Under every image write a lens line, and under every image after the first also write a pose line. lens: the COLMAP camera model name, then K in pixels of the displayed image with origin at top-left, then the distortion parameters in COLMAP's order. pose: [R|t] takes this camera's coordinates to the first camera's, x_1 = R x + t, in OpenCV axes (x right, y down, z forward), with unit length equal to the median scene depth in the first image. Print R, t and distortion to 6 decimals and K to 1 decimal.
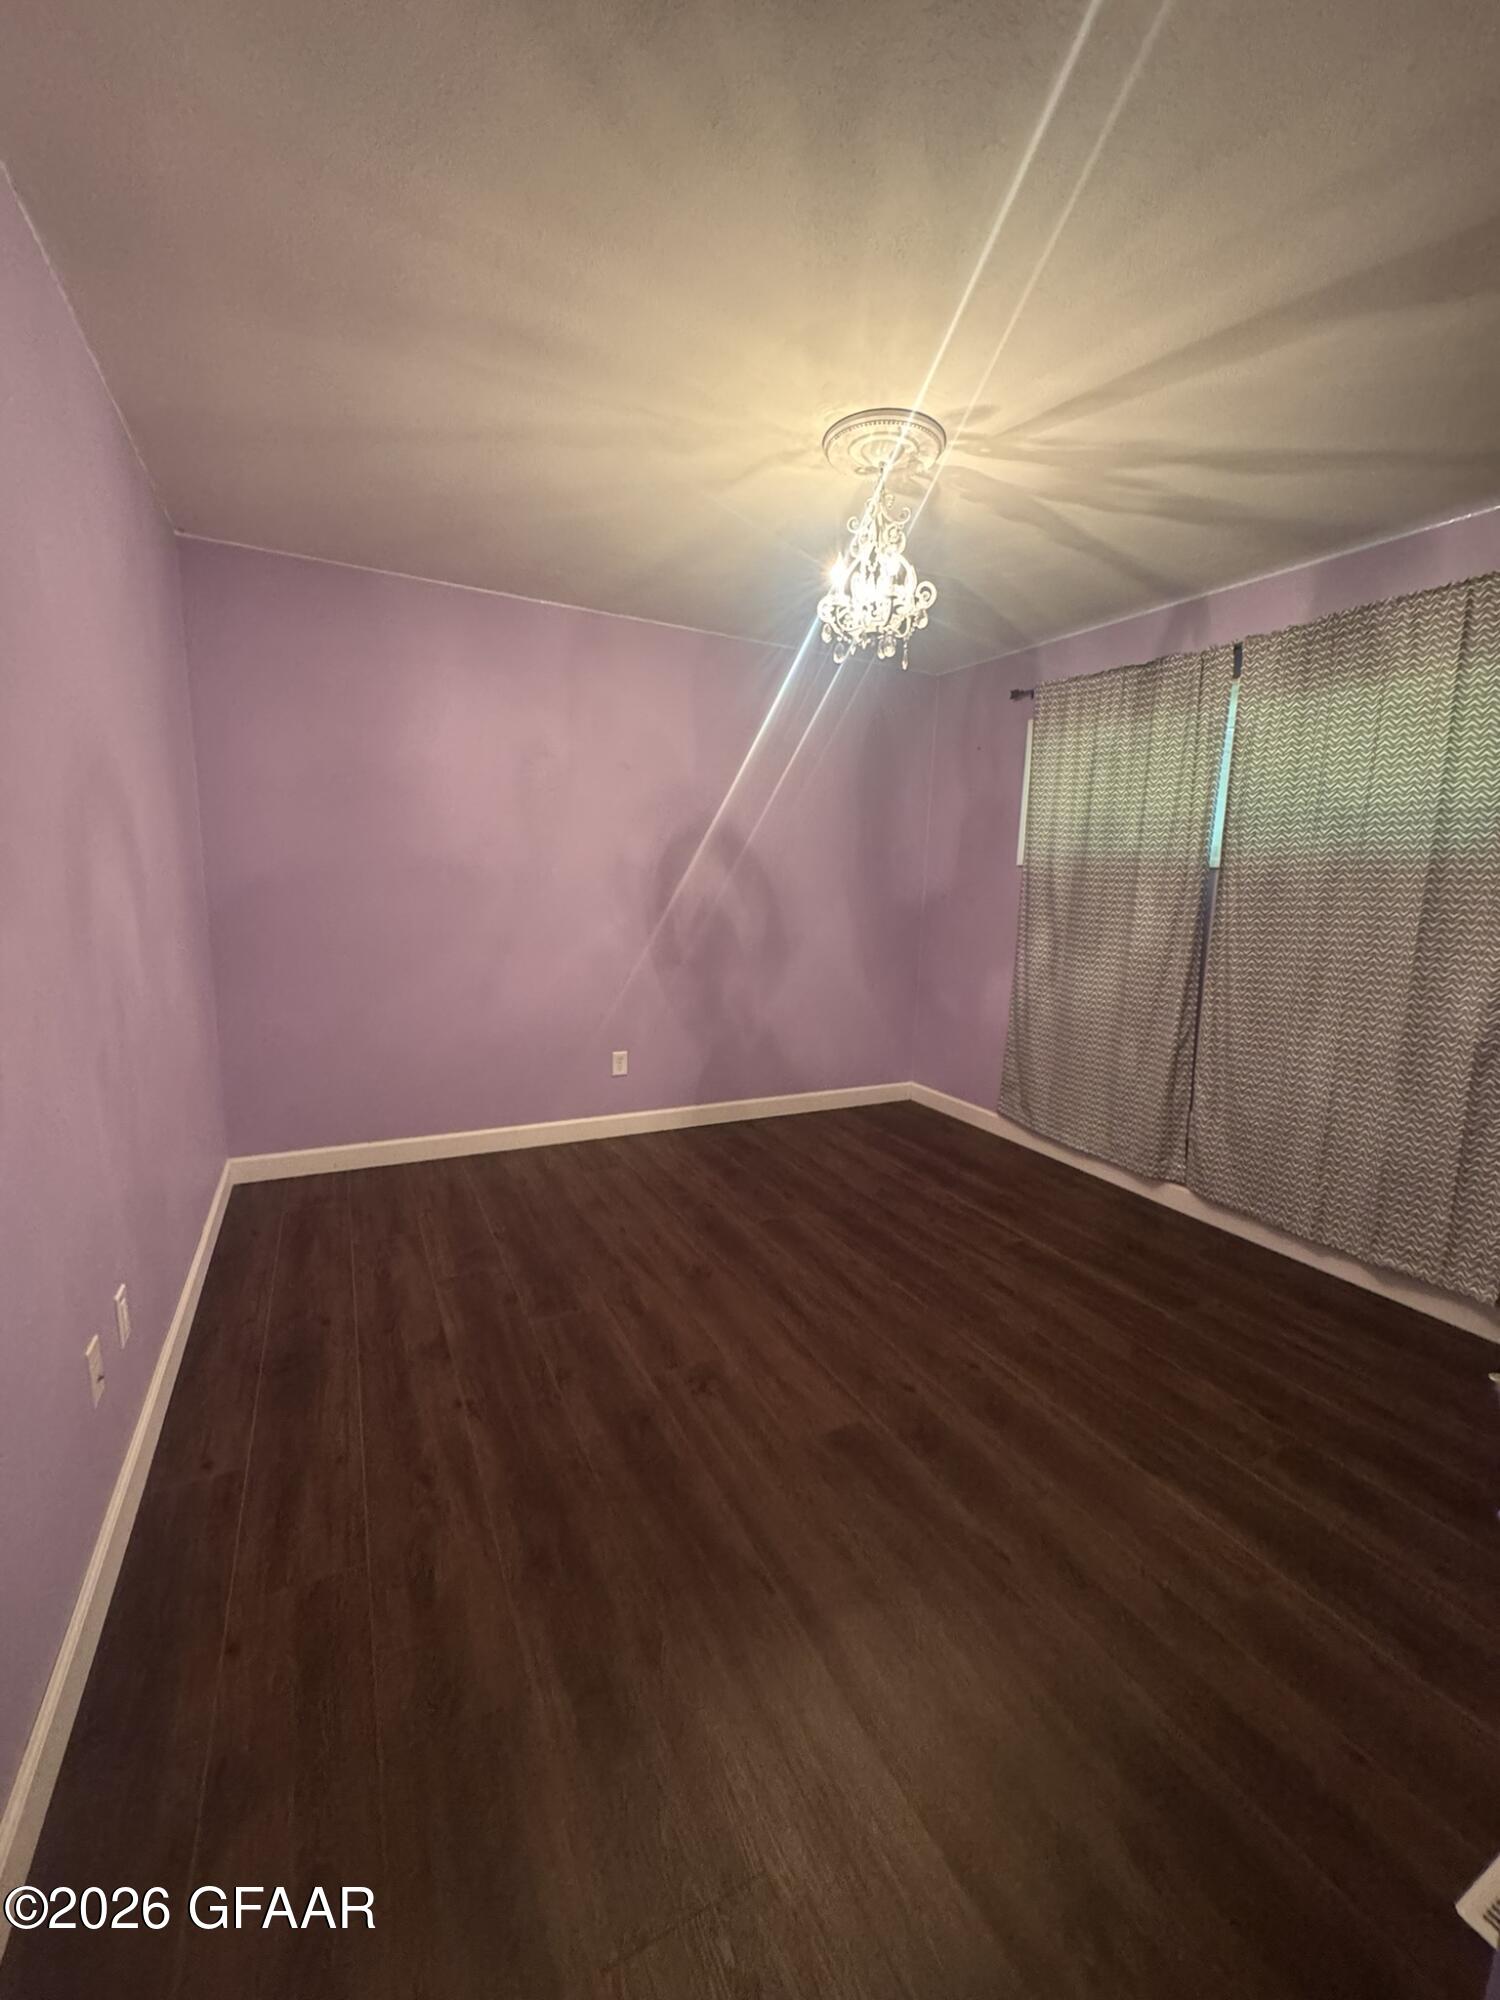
lens RADIAL K [[788.6, 0, 752.2], [0, 788.6, 997.5], [0, 0, 1]] dist [-0.004815, 0.000364]
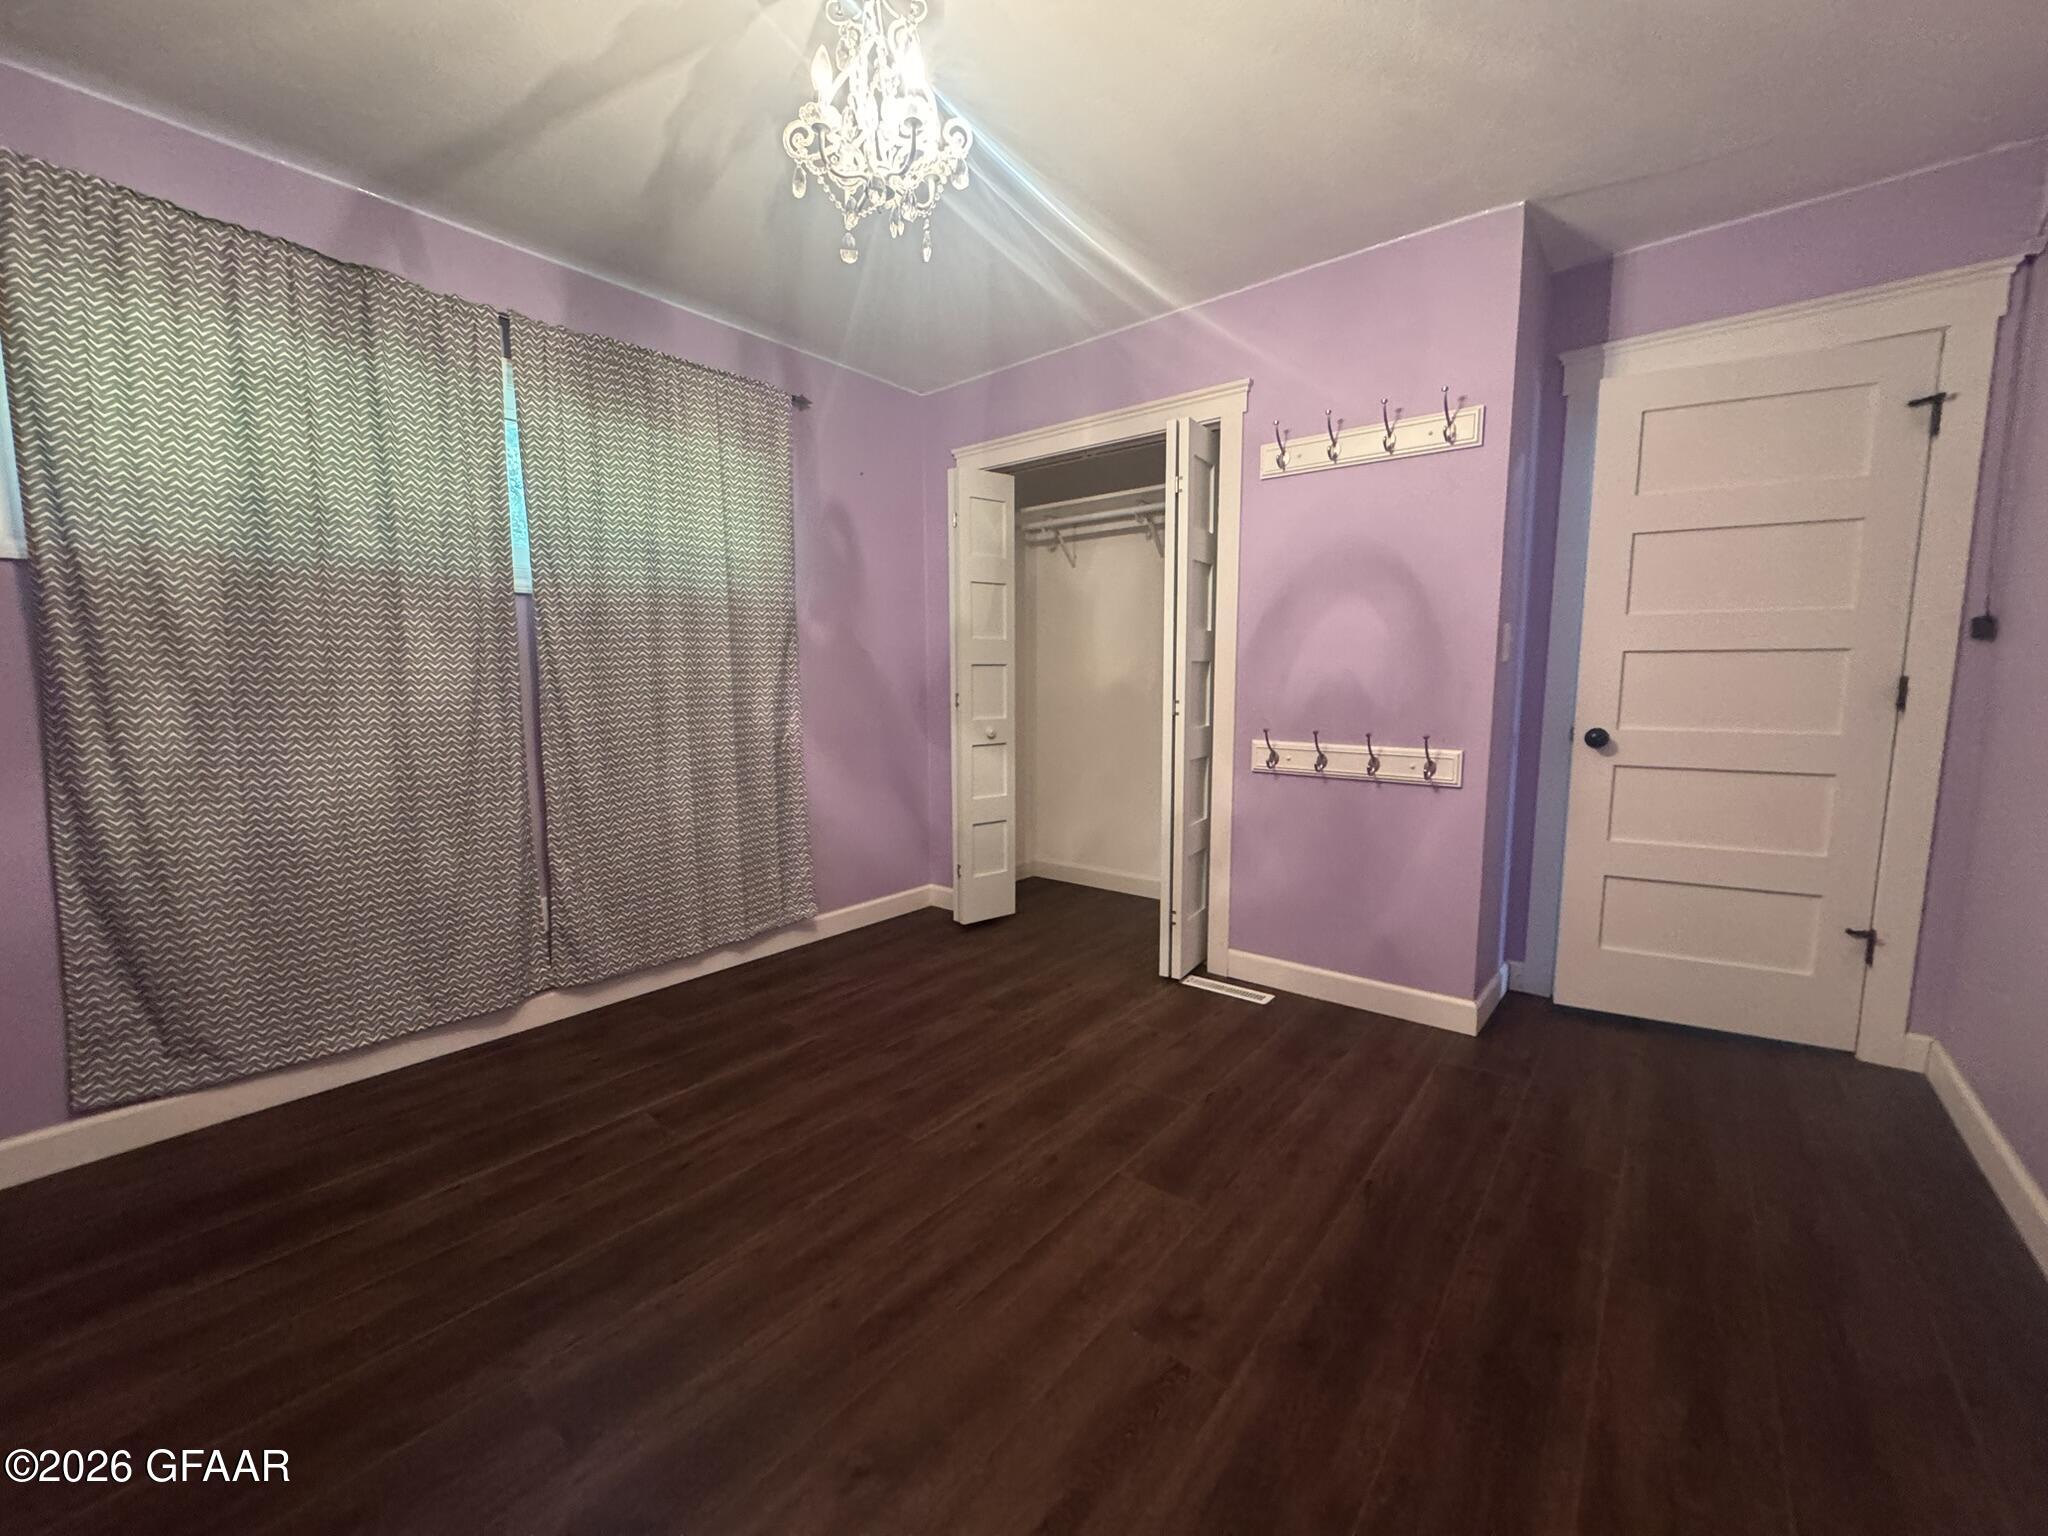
lens RADIAL K [[807.6, 0, 1024.7], [0, 807.6, 765.5], [0, 0, 1]] dist [-0.004815, 0.000364]
pose [[-0.389118, -0.130900, 0.911840, -0.404515], [0.135299, 0.970996, 0.197130, -0.089367], [-0.911198, 0.200078, -0.360121, 0.898936]]
